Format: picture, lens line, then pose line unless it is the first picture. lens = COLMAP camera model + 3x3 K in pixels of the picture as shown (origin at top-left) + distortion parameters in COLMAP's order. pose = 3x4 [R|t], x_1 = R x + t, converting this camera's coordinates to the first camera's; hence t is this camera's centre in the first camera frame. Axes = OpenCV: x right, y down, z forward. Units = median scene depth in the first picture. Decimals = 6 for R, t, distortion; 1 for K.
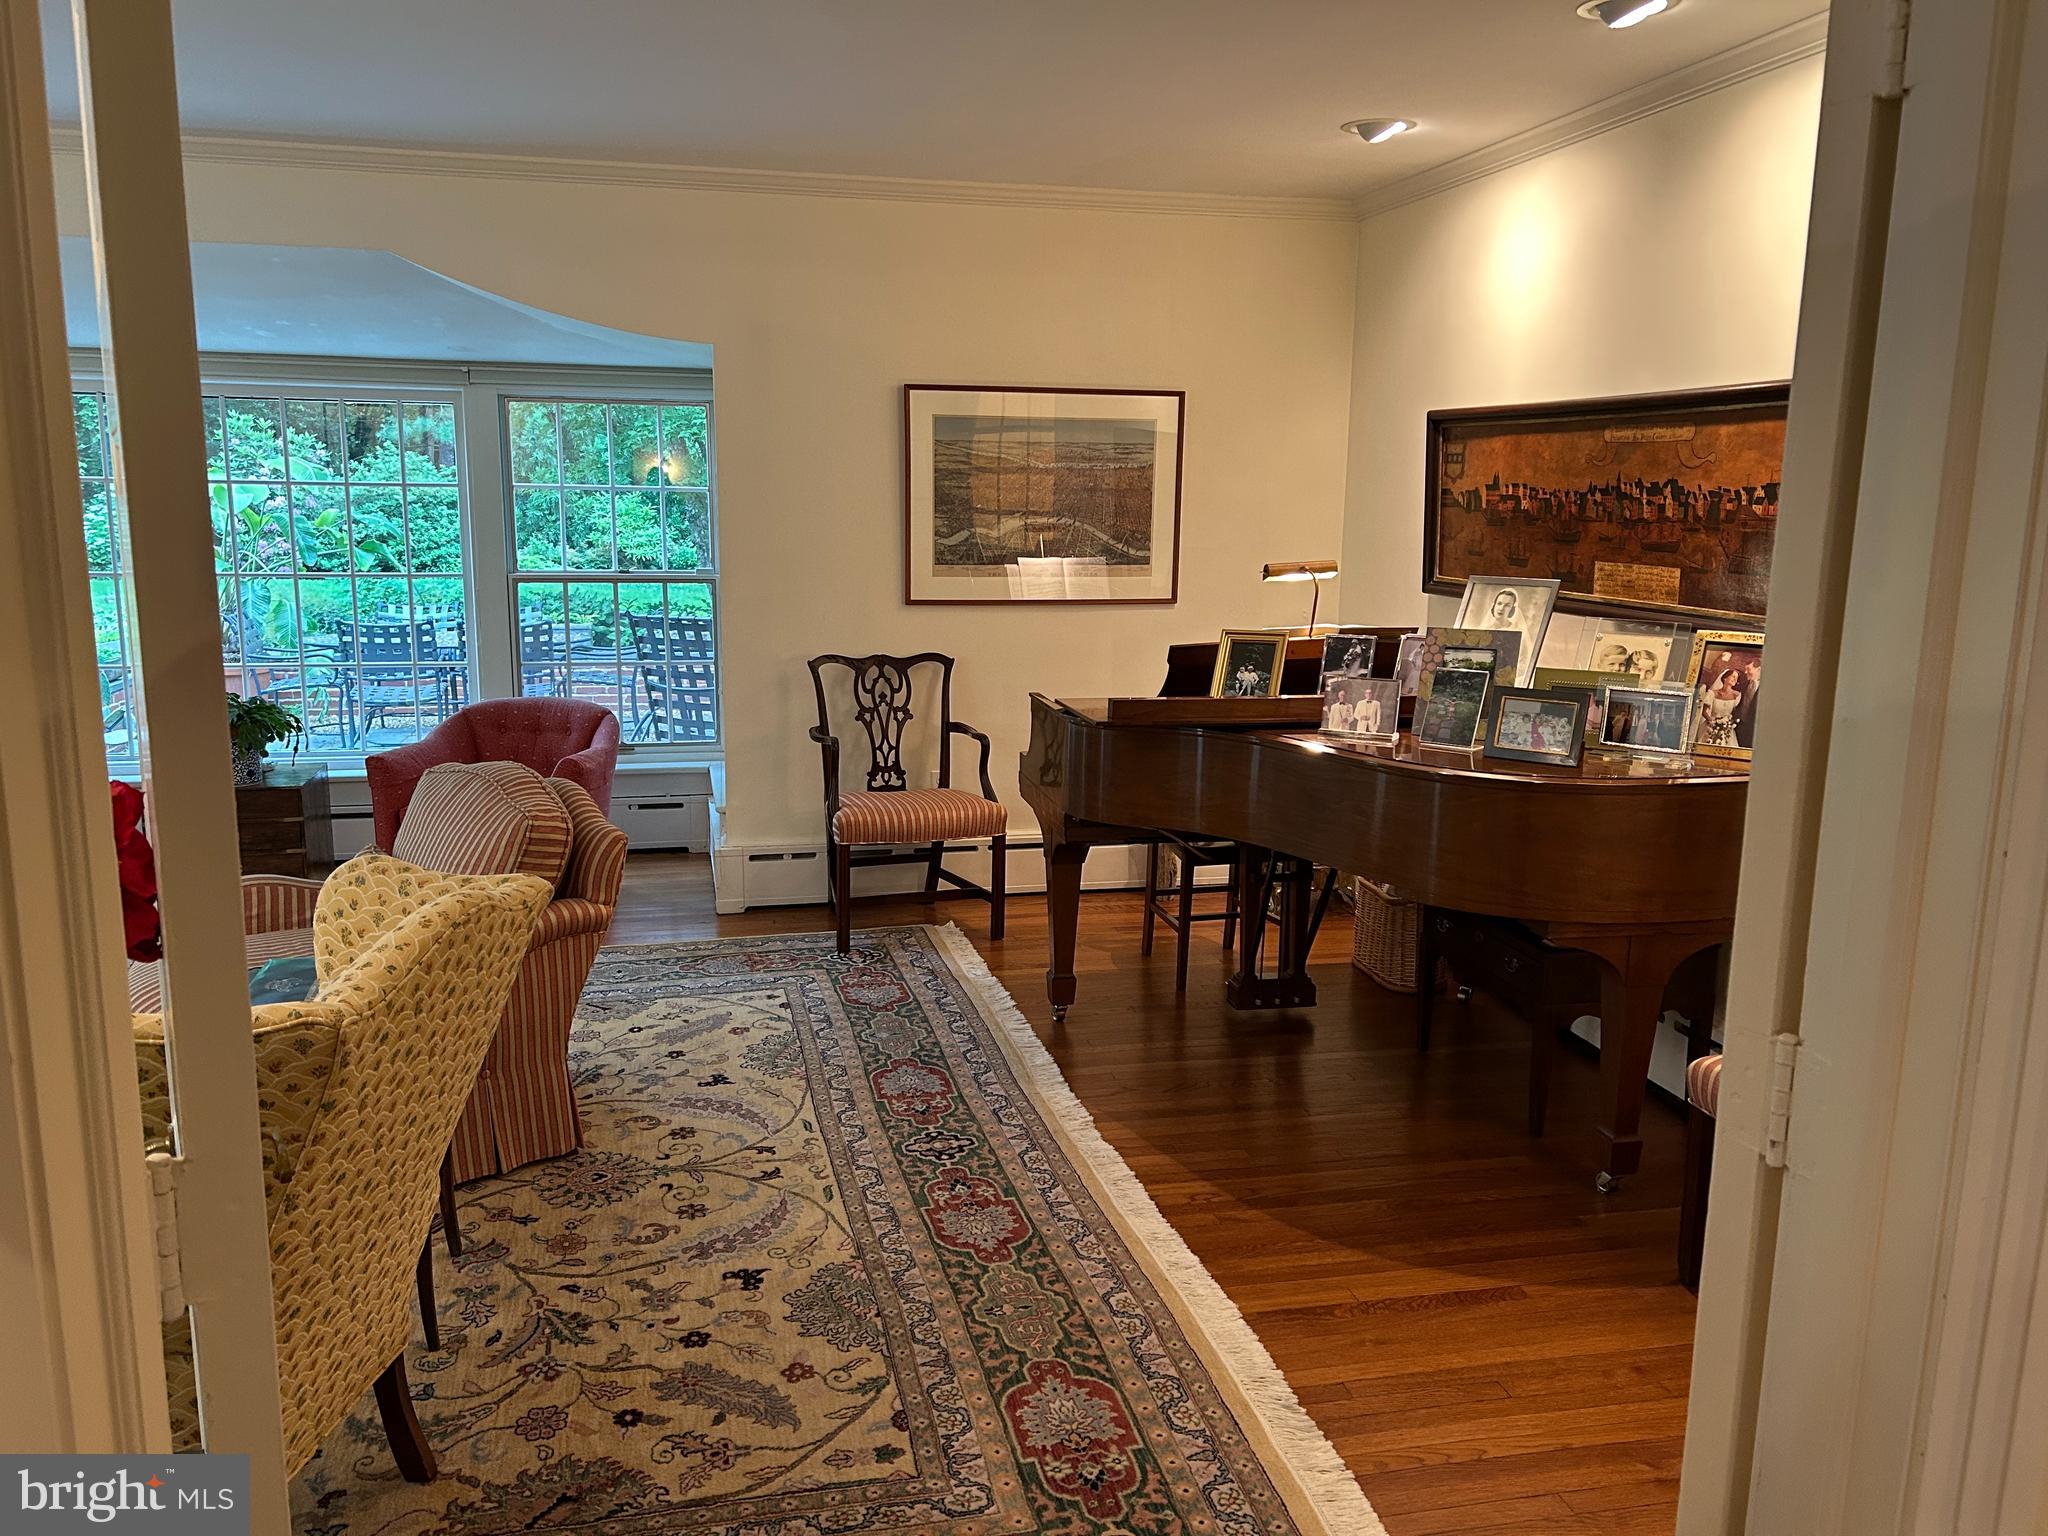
lens RADIAL K [[1546.1, 0, 1024.6], [0, 1546.1, 774.6], [0, 0, 1]] dist [0.067912, -0.077481]
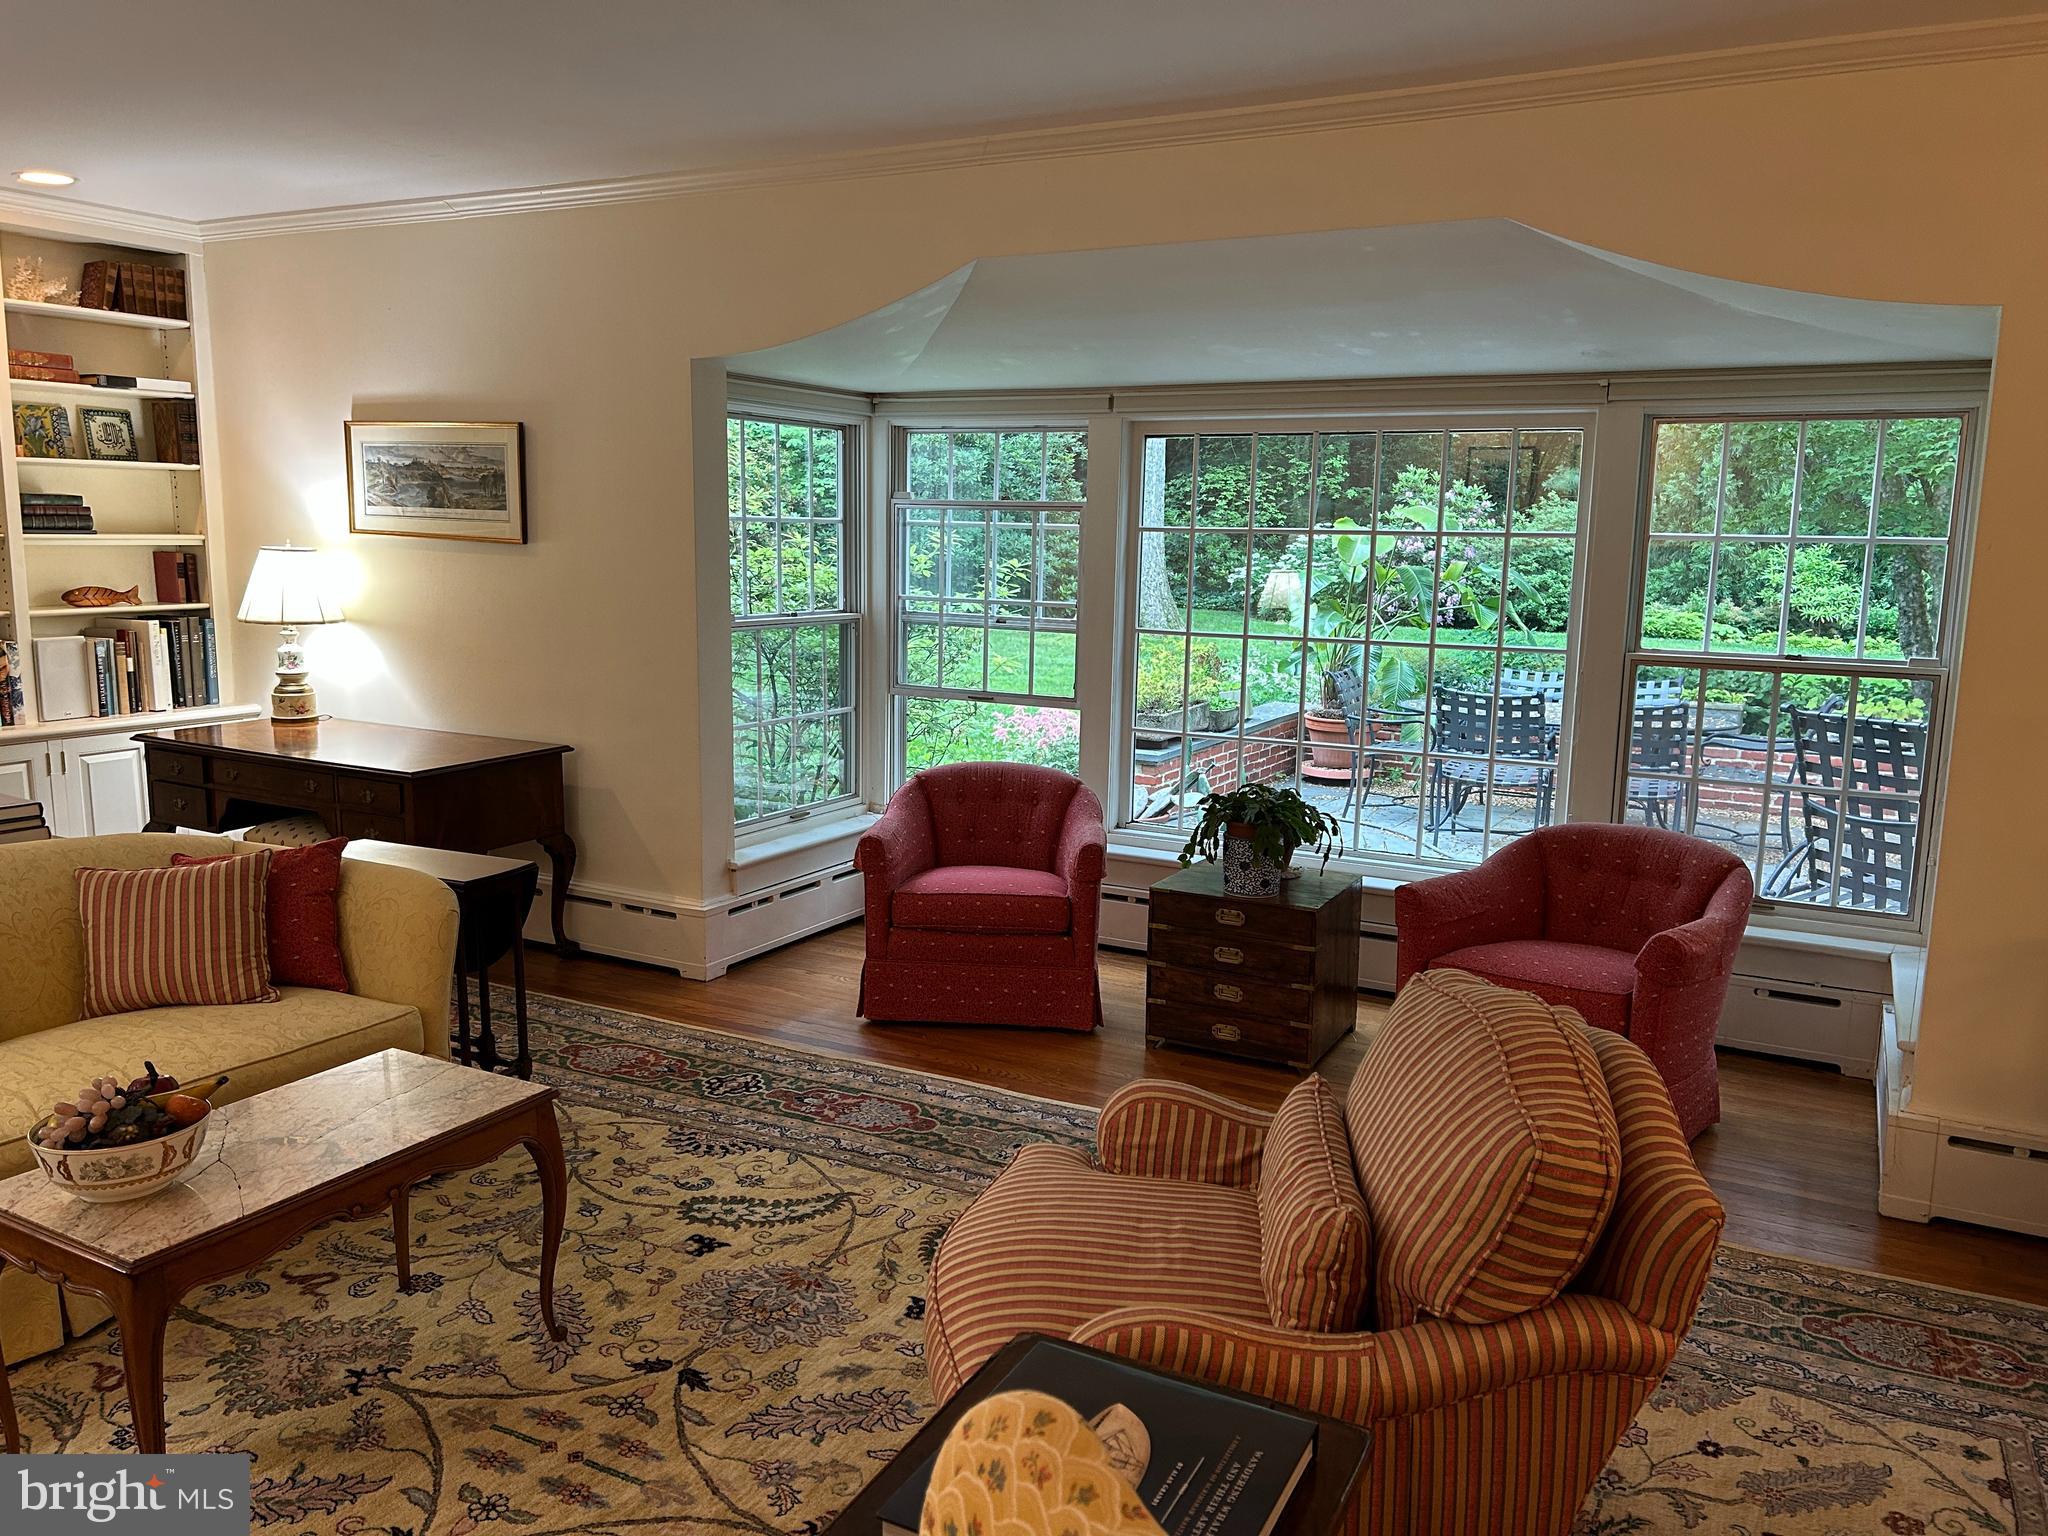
lens RADIAL K [[1546.1, 0, 1023.8], [0, 1546.1, 768.8], [0, 0, 1]] dist [0.067912, -0.077481]
pose [[0.758905, 0.106898, -0.642368, -0.073768], [-0.129547, 0.991501, 0.011949, -0.052514], [0.638186, 0.074149, 0.766304, 0.284876]]
